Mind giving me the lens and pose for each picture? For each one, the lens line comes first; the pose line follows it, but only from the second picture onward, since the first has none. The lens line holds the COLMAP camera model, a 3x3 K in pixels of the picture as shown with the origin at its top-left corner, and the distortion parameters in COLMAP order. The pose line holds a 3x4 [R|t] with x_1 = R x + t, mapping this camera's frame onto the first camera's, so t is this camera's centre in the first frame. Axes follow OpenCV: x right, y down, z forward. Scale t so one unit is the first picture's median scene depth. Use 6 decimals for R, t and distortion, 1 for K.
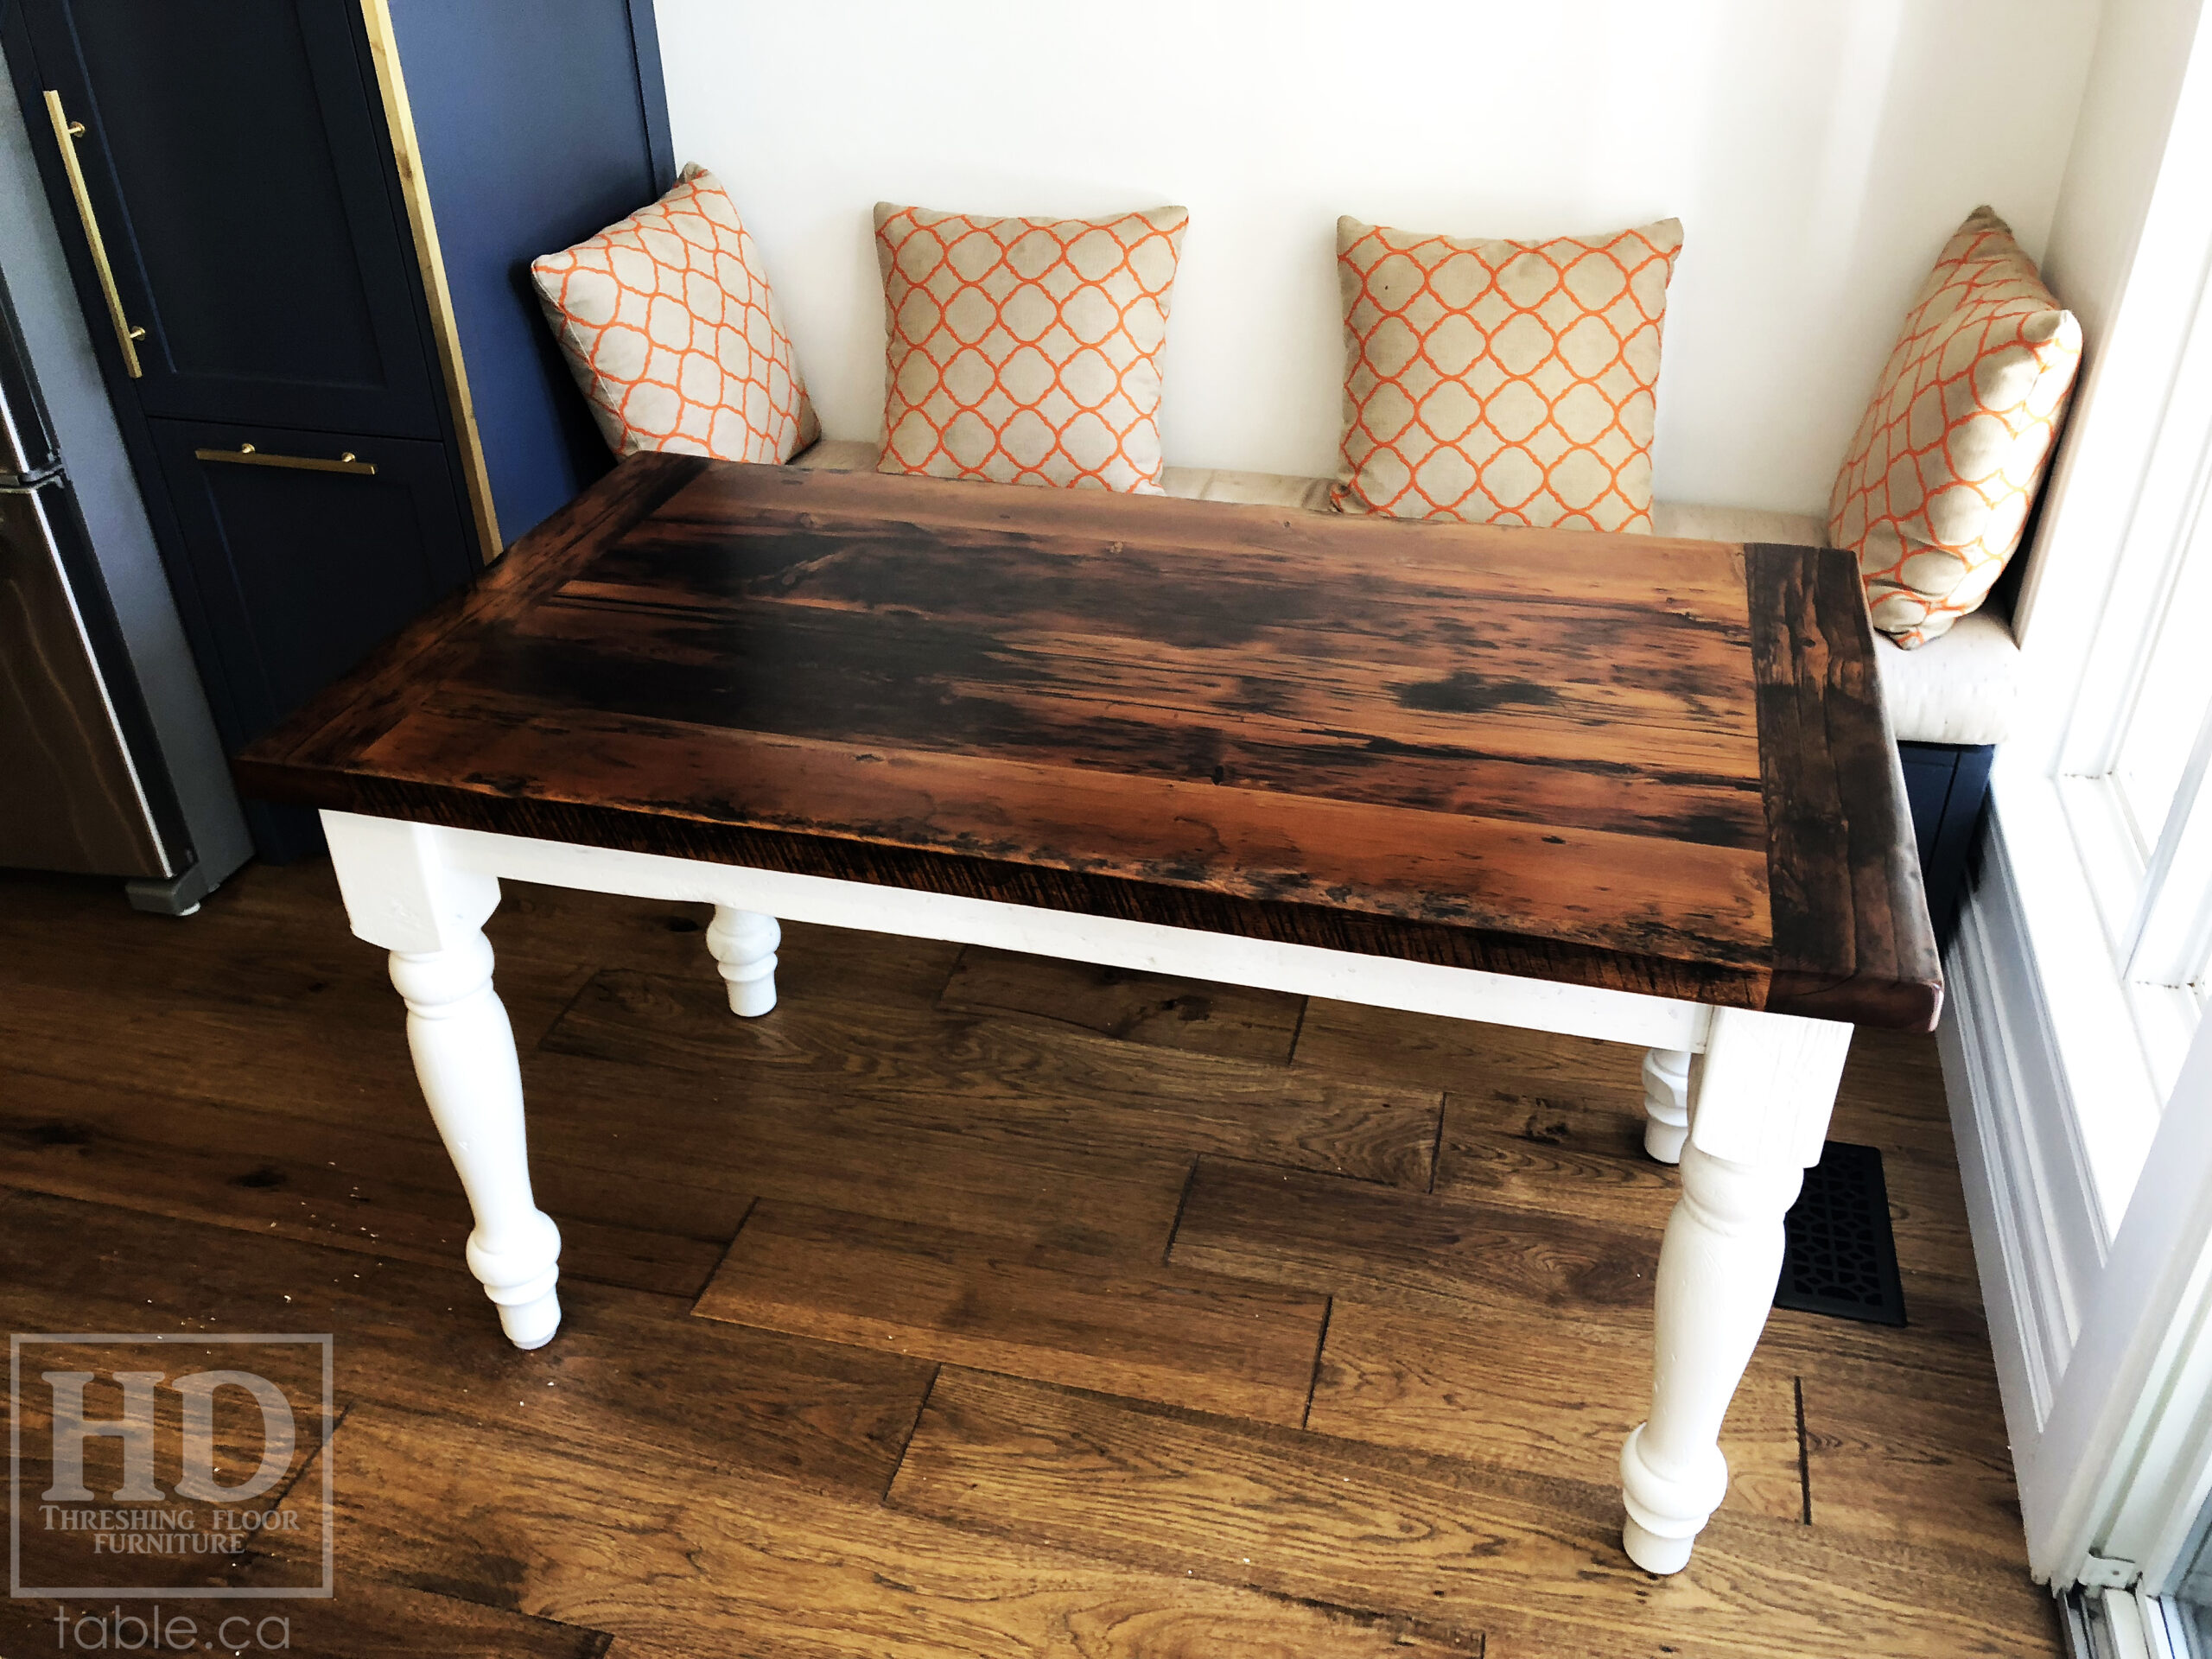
lens RADIAL K [[1828.9, 0, 1094.7], [0, 1828.9, 826.5], [0, 0, 1]] dist [0.032458, -0.033703]
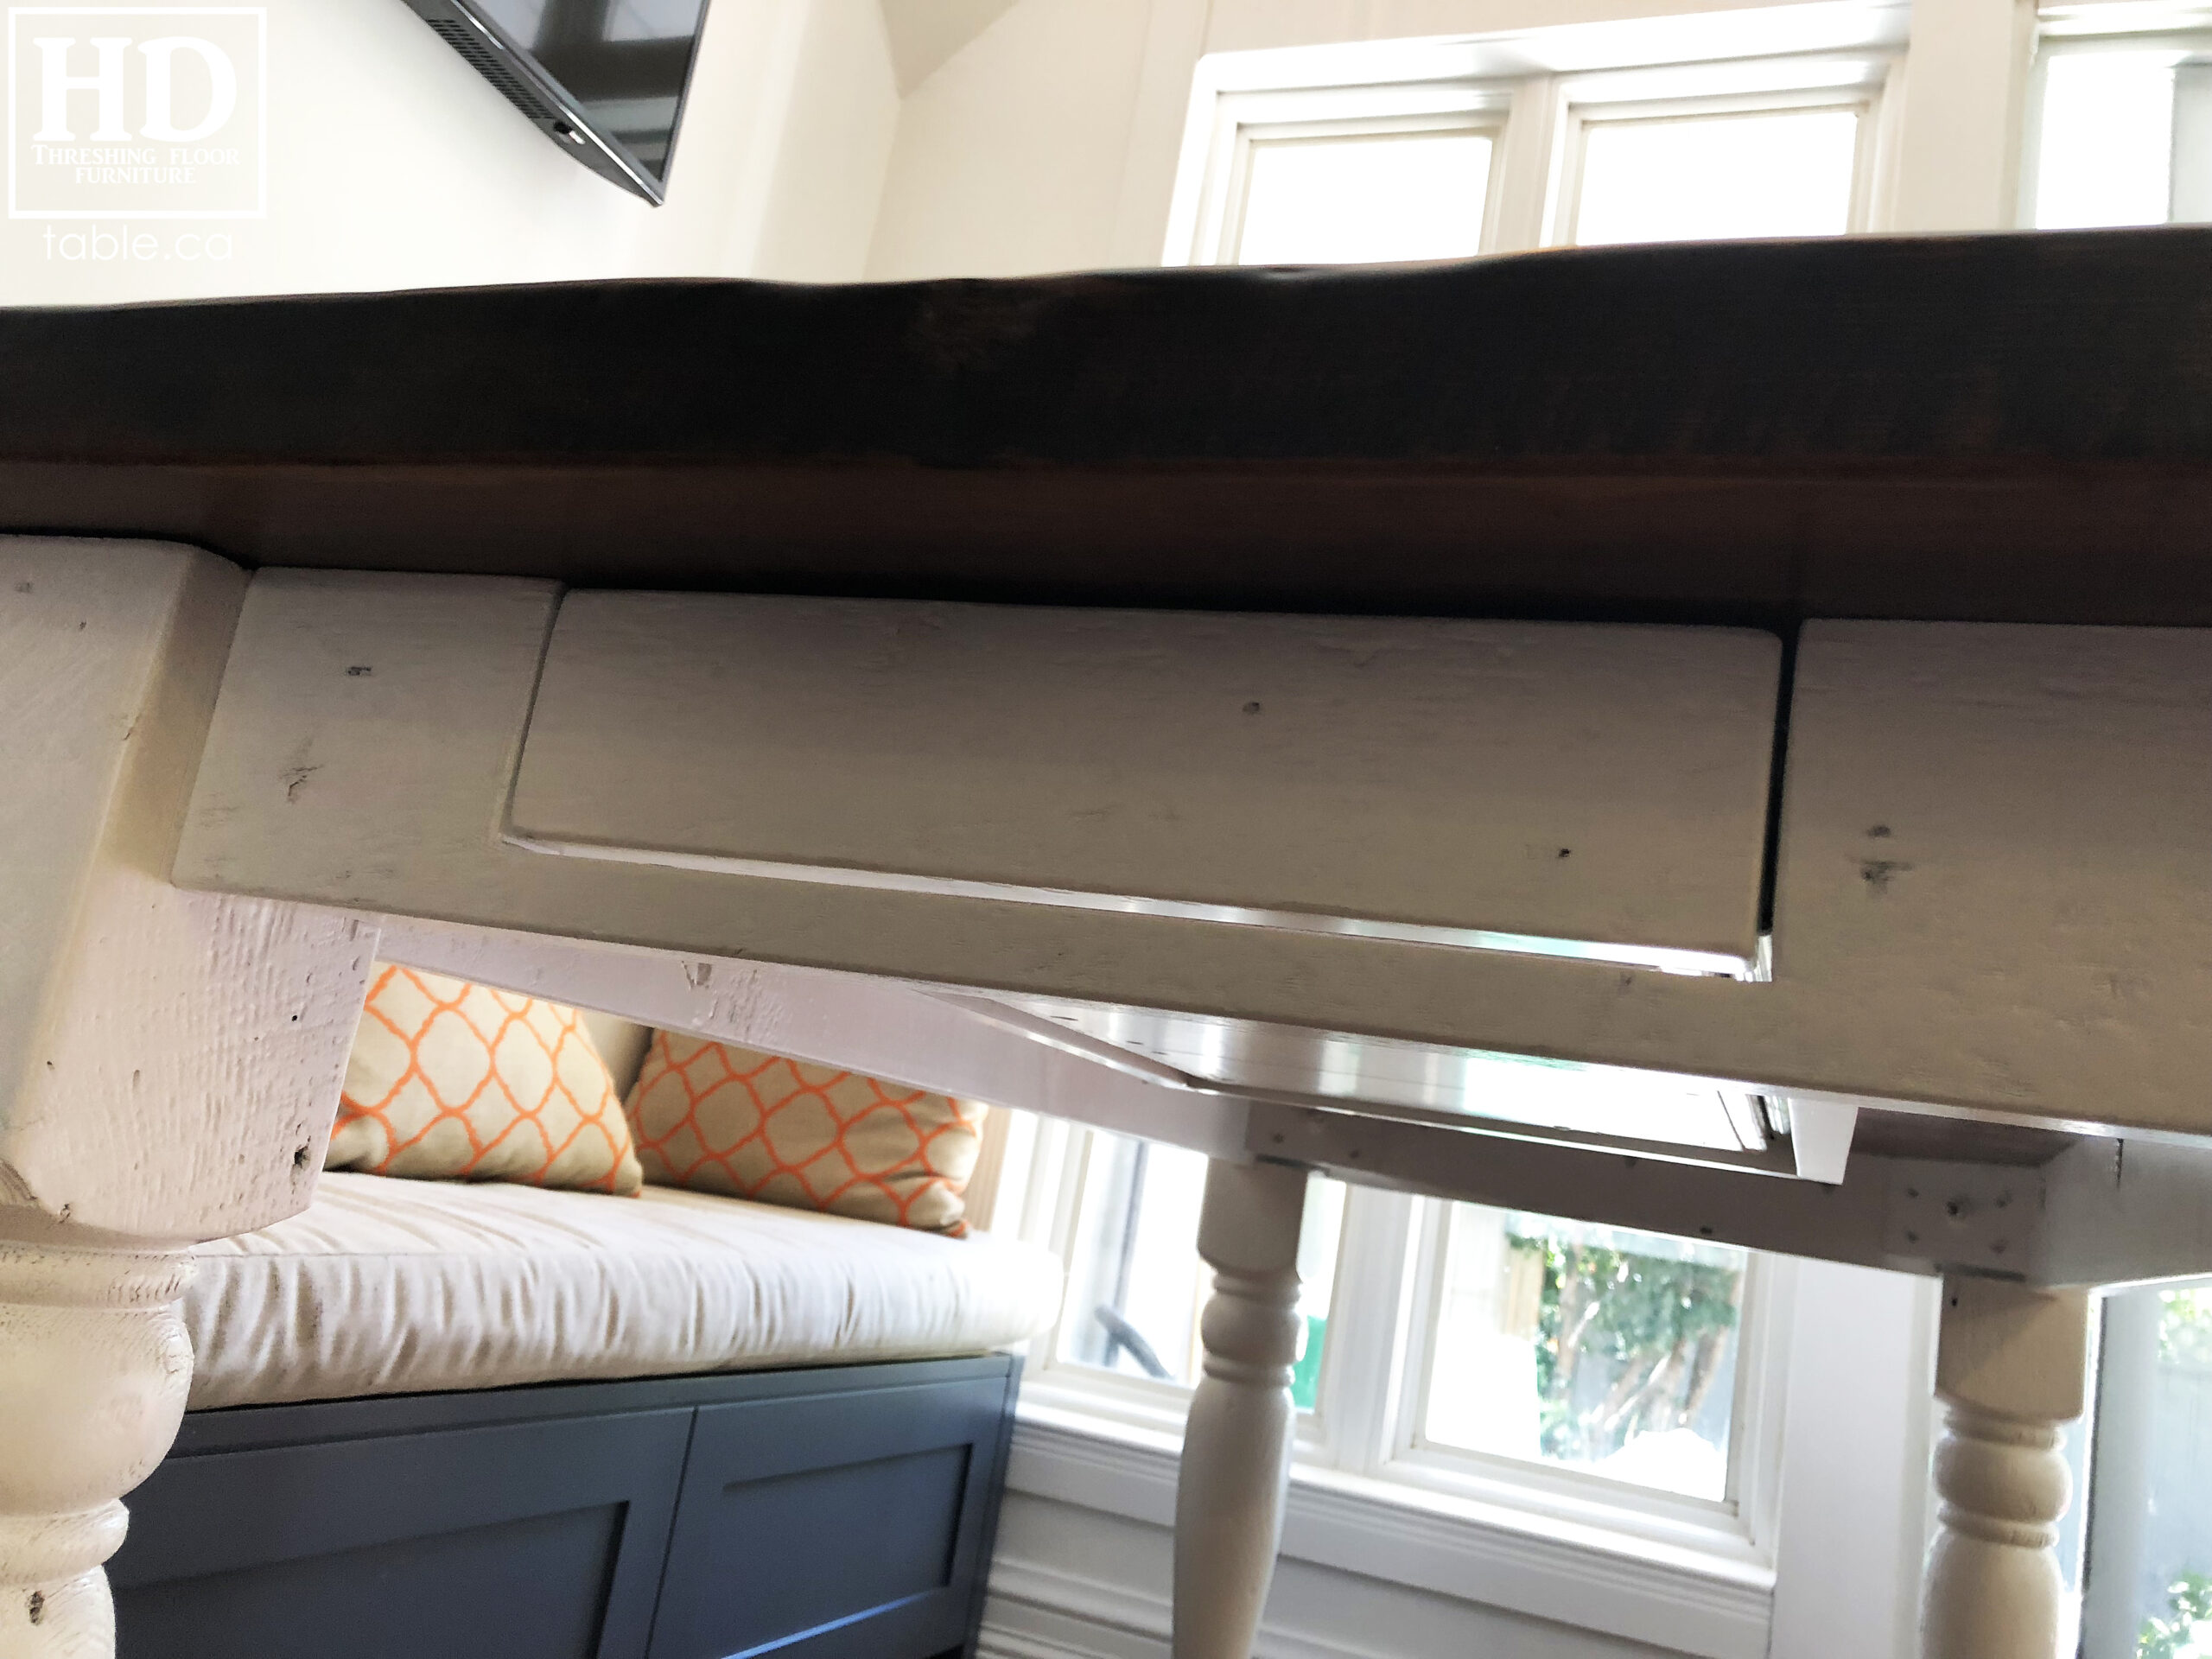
lens RADIAL K [[1828.9, 0, 1118.6], [0, 1828.9, 819.3], [0, 0, 1]] dist [0.032458, -0.033703]
pose [[0.086026, 0.233357, 0.968578, -0.522110], [0.387974, 0.887593, -0.248304, -0.035572], [-0.917647, 0.397144, -0.014181, 1.038948]]
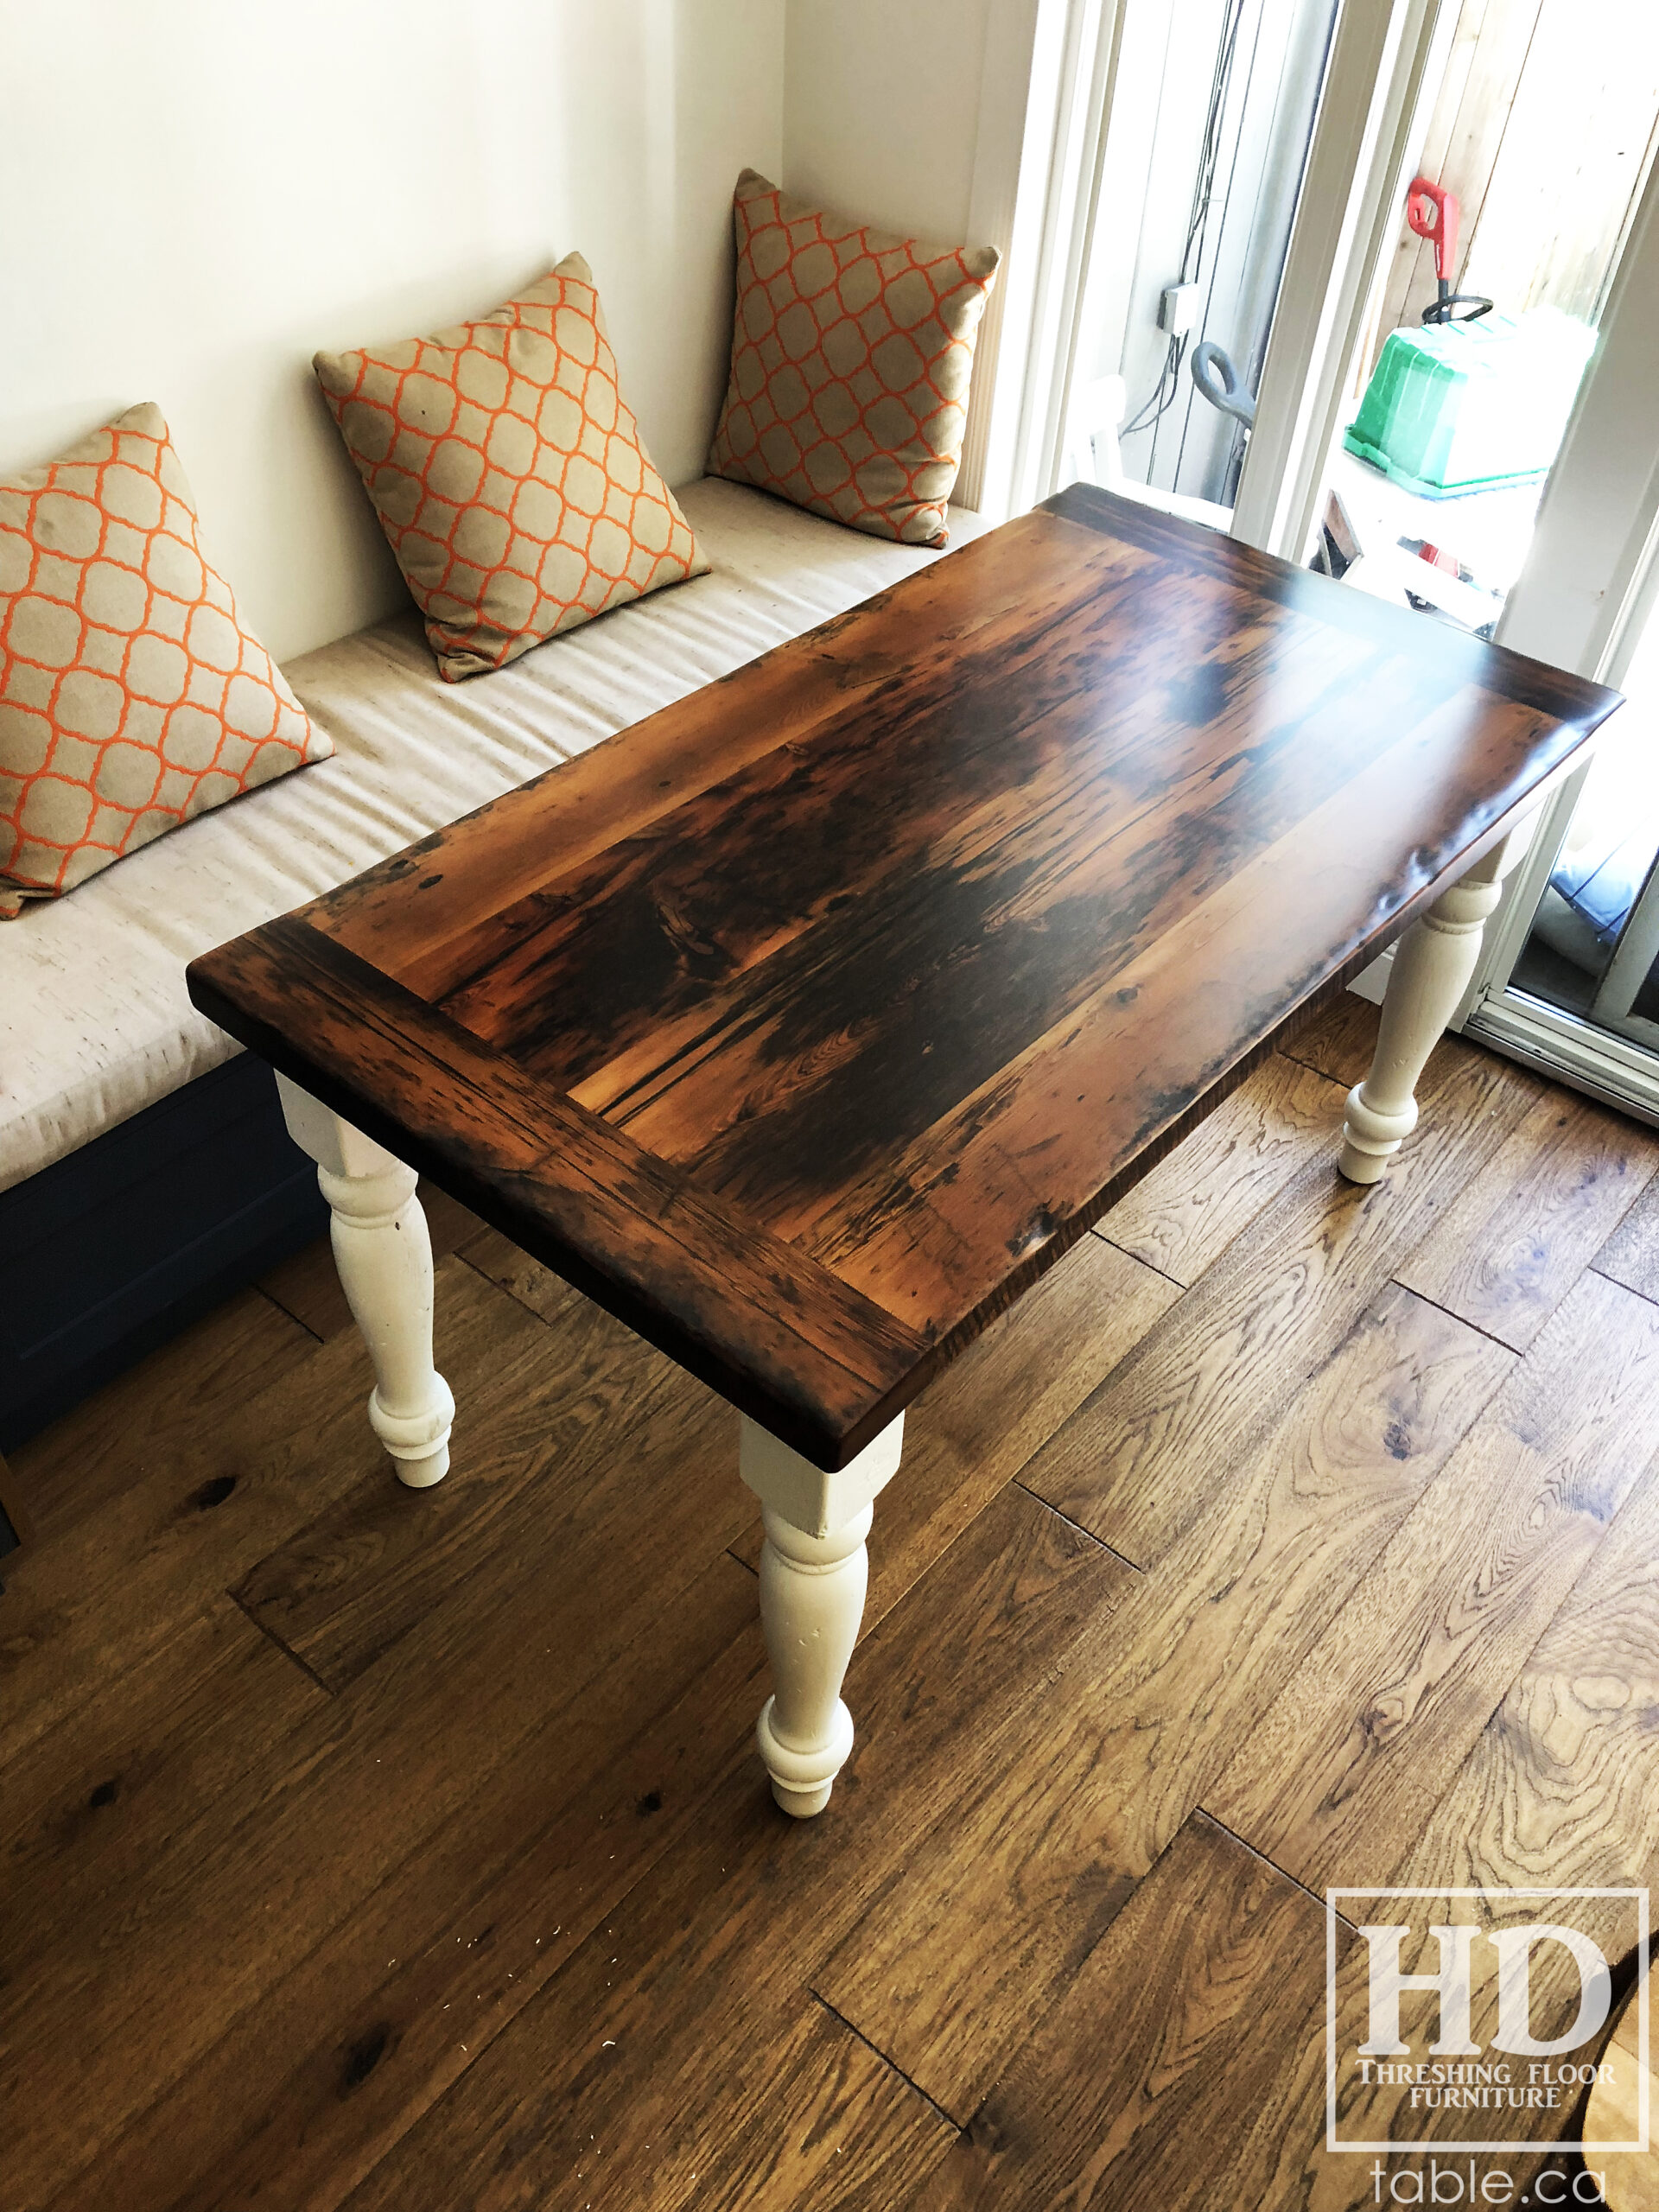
lens RADIAL K [[1828.9, 0, 823.4], [0, 1828.9, 1111.4], [0, 0, 1]] dist [0.032458, -0.033703]
pose [[0.426819, -0.596296, 0.679894, -0.799177], [0.439062, 0.793899, 0.420652, -0.422099], [-0.790601, 0.118974, 0.600662, 0.435482]]
